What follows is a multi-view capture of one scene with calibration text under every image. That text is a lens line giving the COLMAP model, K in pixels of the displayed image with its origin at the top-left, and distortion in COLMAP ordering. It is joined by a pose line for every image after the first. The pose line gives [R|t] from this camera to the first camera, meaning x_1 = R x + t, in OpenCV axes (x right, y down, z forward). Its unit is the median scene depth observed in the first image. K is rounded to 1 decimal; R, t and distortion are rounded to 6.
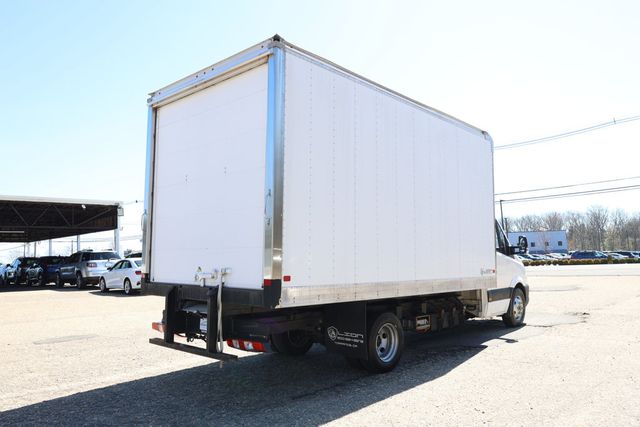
lens RADIAL K [[483.6, 0, 320.0], [0, 483.6, 213.5], [0, 0, 1]] dist [0.001996, -0.000207]
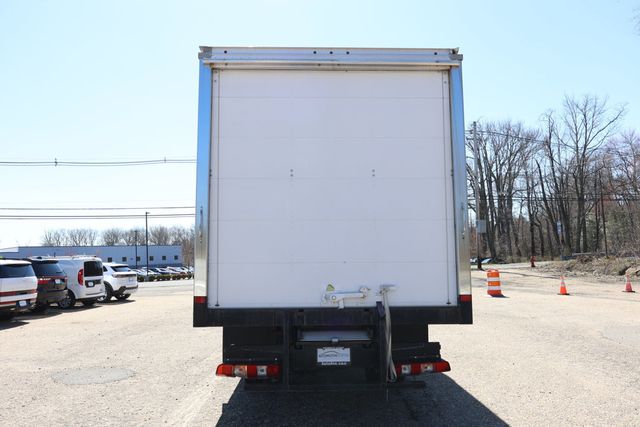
lens RADIAL K [[507.4, 0, 320.0], [0, 507.4, 213.5], [0, 0, 1]] dist [-0.006270, -0.001816]
pose [[0.709110, 0.073532, 0.701253, -0.769570], [-0.056780, 0.997272, -0.047157, 0.027459], [-0.702808, -0.006378, 0.711351, 0.351076]]
